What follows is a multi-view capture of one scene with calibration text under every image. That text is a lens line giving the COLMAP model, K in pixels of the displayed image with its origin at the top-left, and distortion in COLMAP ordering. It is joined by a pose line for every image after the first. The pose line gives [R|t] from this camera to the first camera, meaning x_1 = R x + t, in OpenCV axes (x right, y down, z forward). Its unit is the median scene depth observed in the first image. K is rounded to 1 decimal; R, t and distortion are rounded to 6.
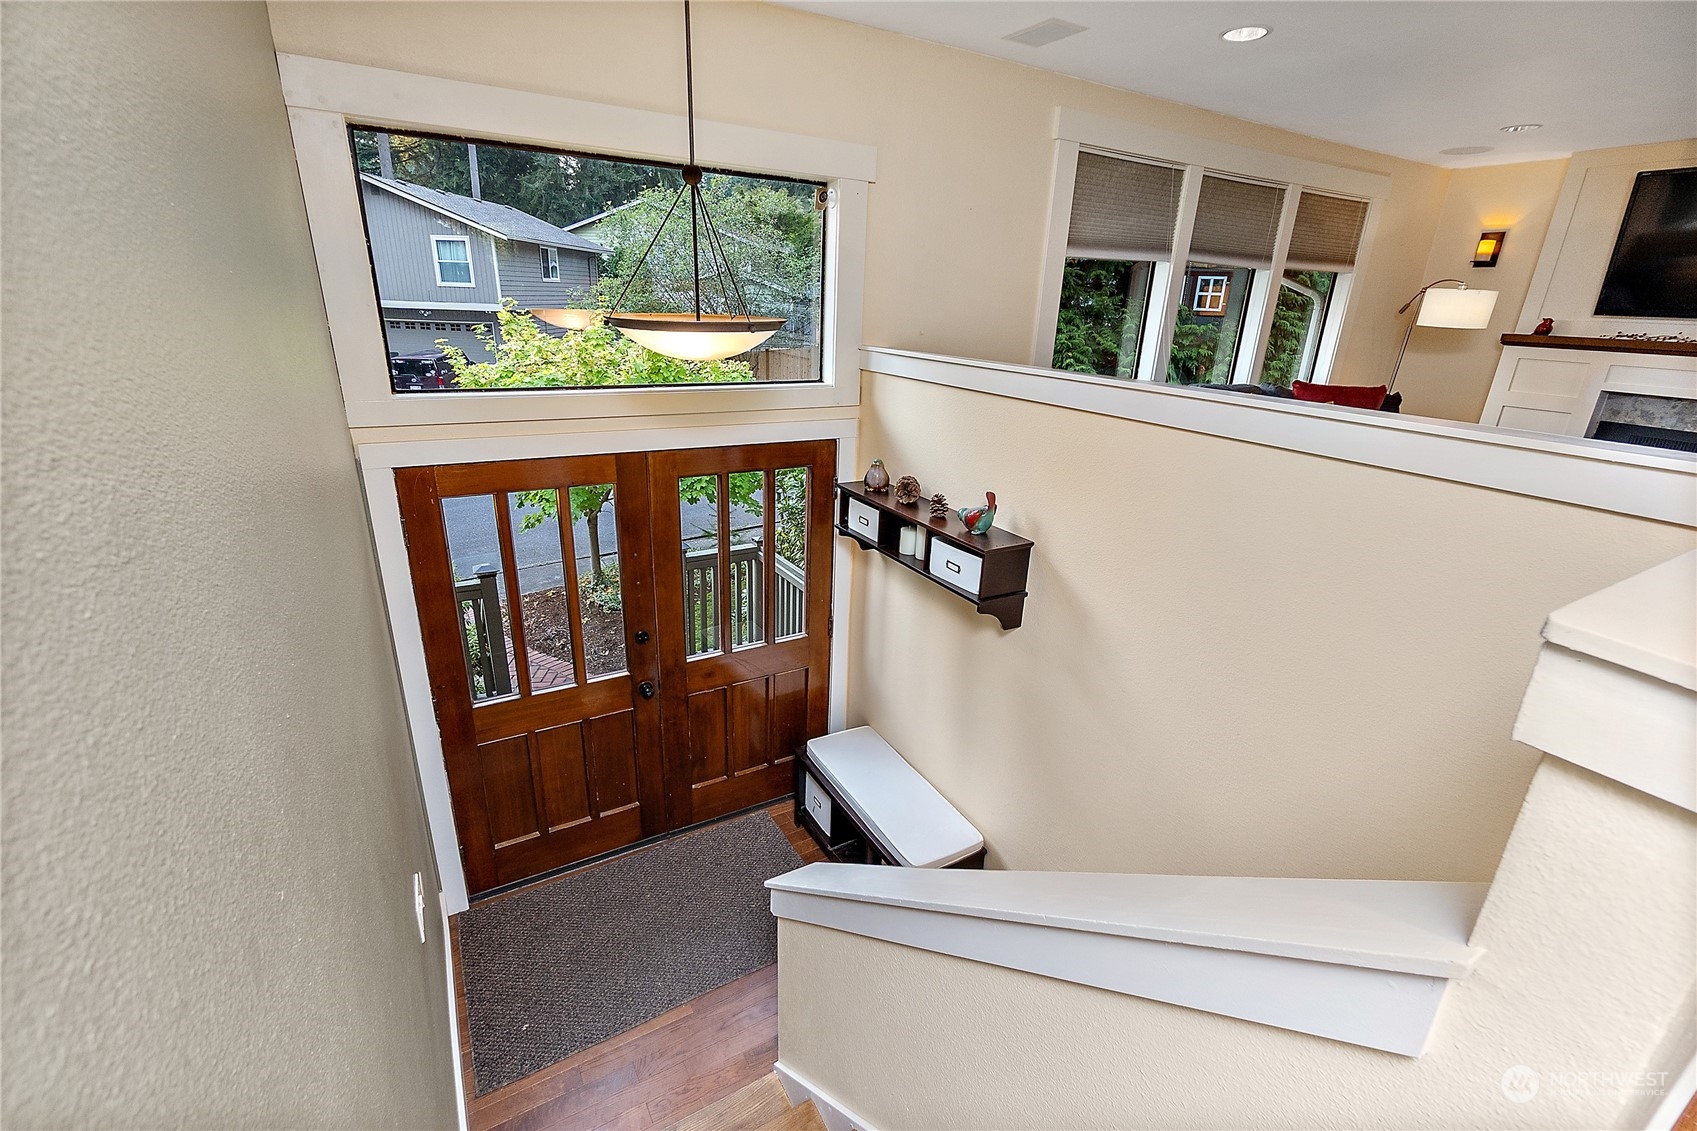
lens RADIAL K [[733.4, 0, 848.5], [0, 733.4, 565.5], [0, 0, 1]] dist [0.000511, 0.000197]
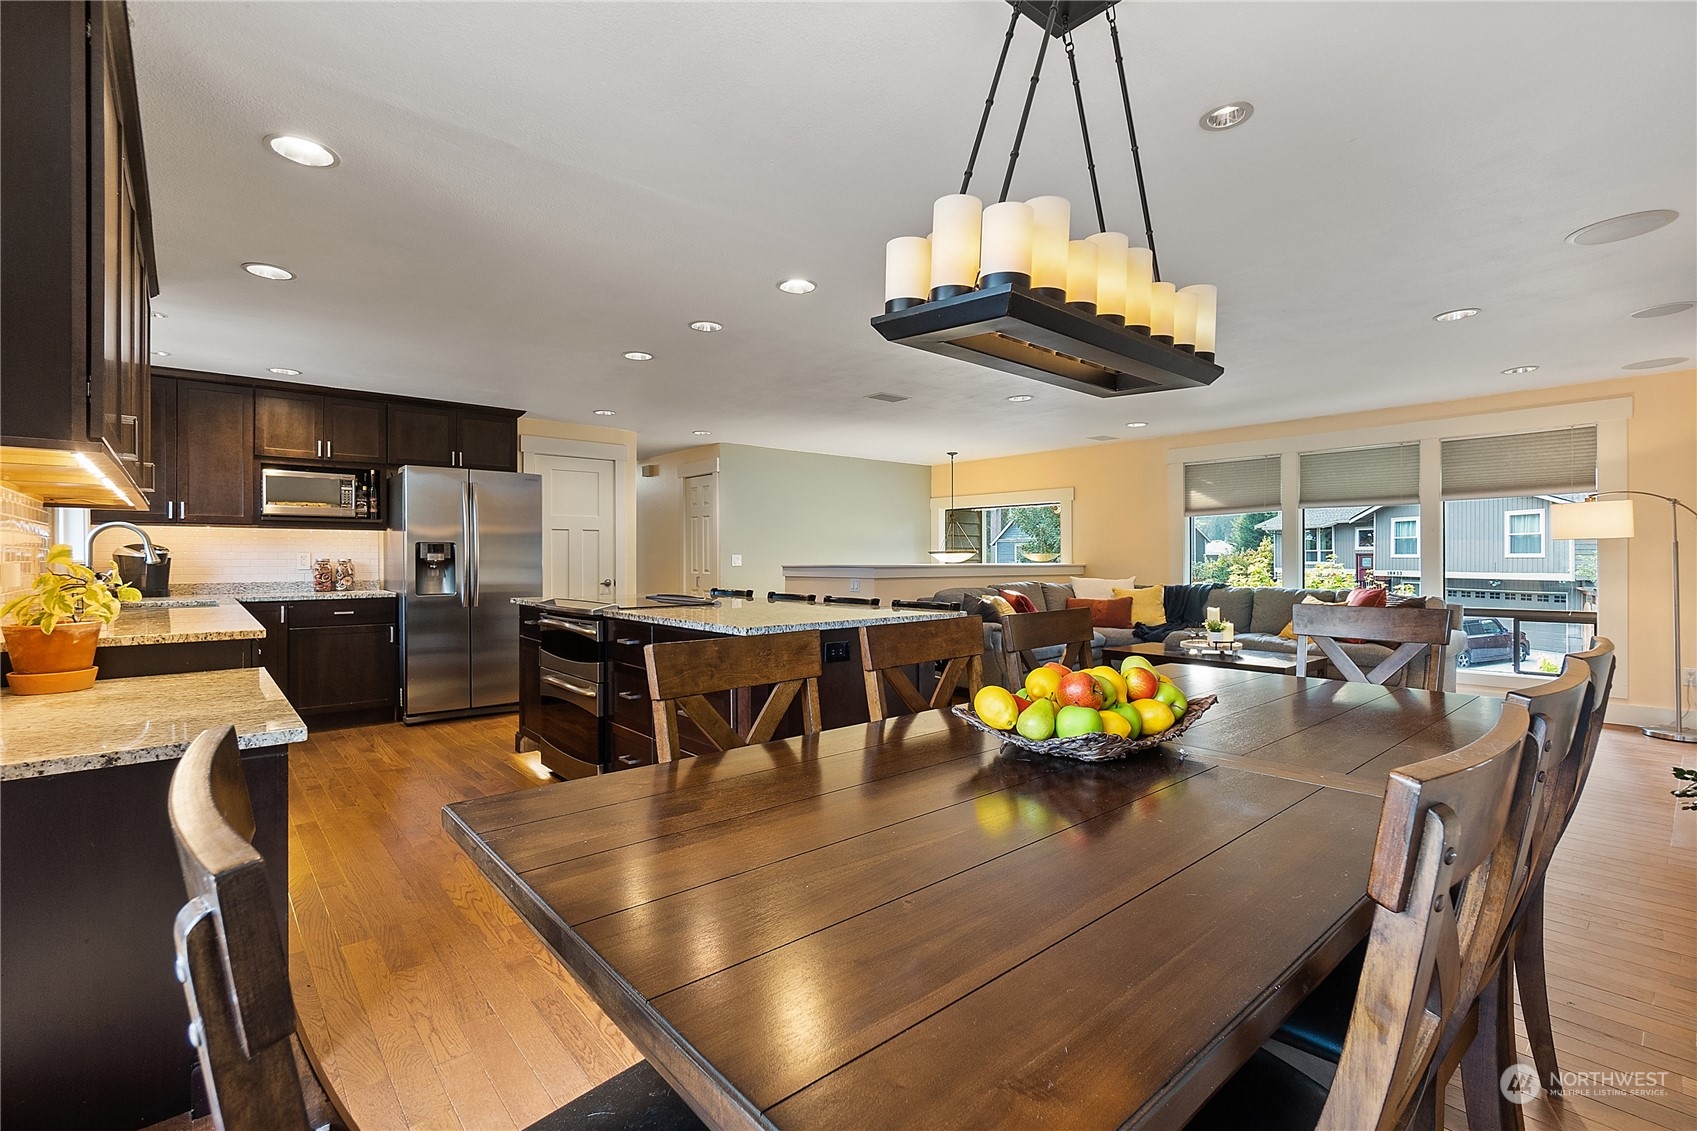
lens RADIAL K [[751.0, 0, 848.5], [0, 751.0, 565.5], [0, 0, 1]] dist [-0.000048, -0.000171]
pose [[0.185366, -0.027775, -0.982277, 1.541002], [-0.329304, 0.940046, -0.088724, 0.102994], [0.925850, 0.339914, 0.165107, -0.029945]]
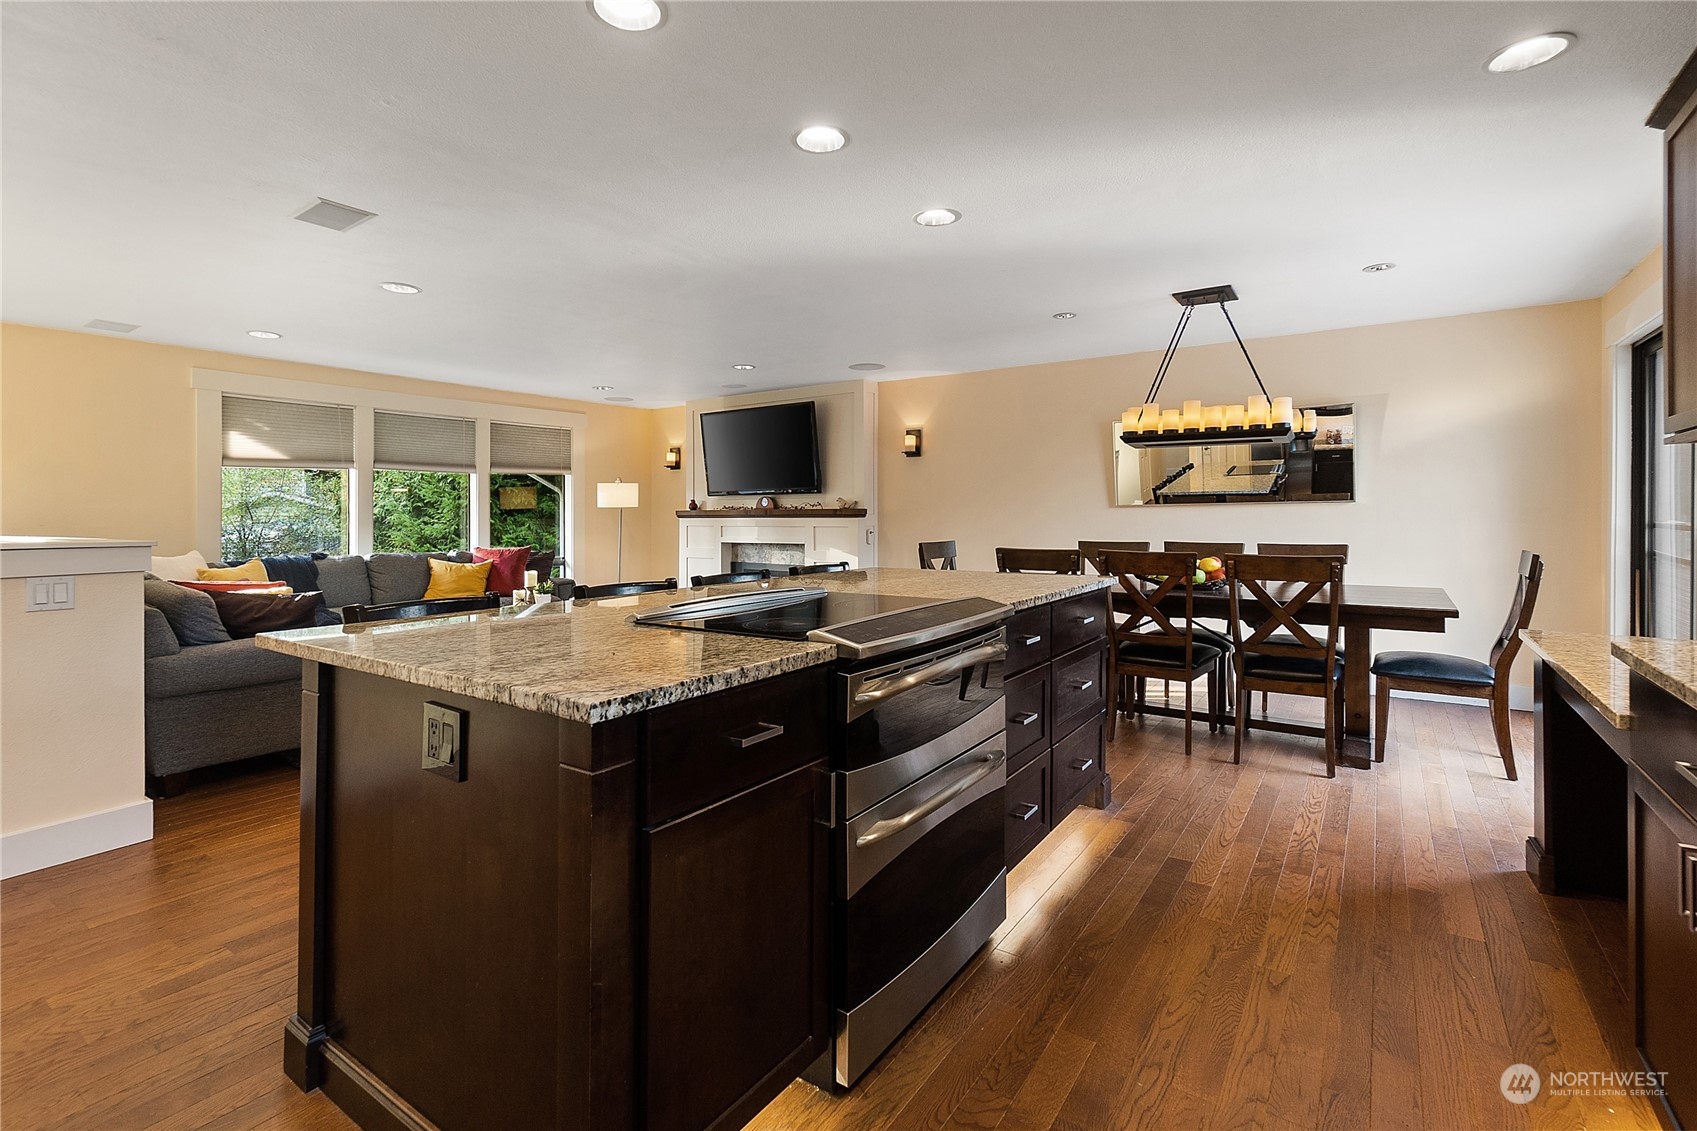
lens RADIAL K [[761.1, 0, 850.9], [0, 761.1, 525.1], [0, 0, 1]] dist [0.000305, 0.000135]
pose [[0.908062, -0.049532, 0.415897, 0.593049], [0.182305, 0.940727, -0.286003, 0.216797], [-0.377079, 0.335529, 0.863268, -0.448657]]
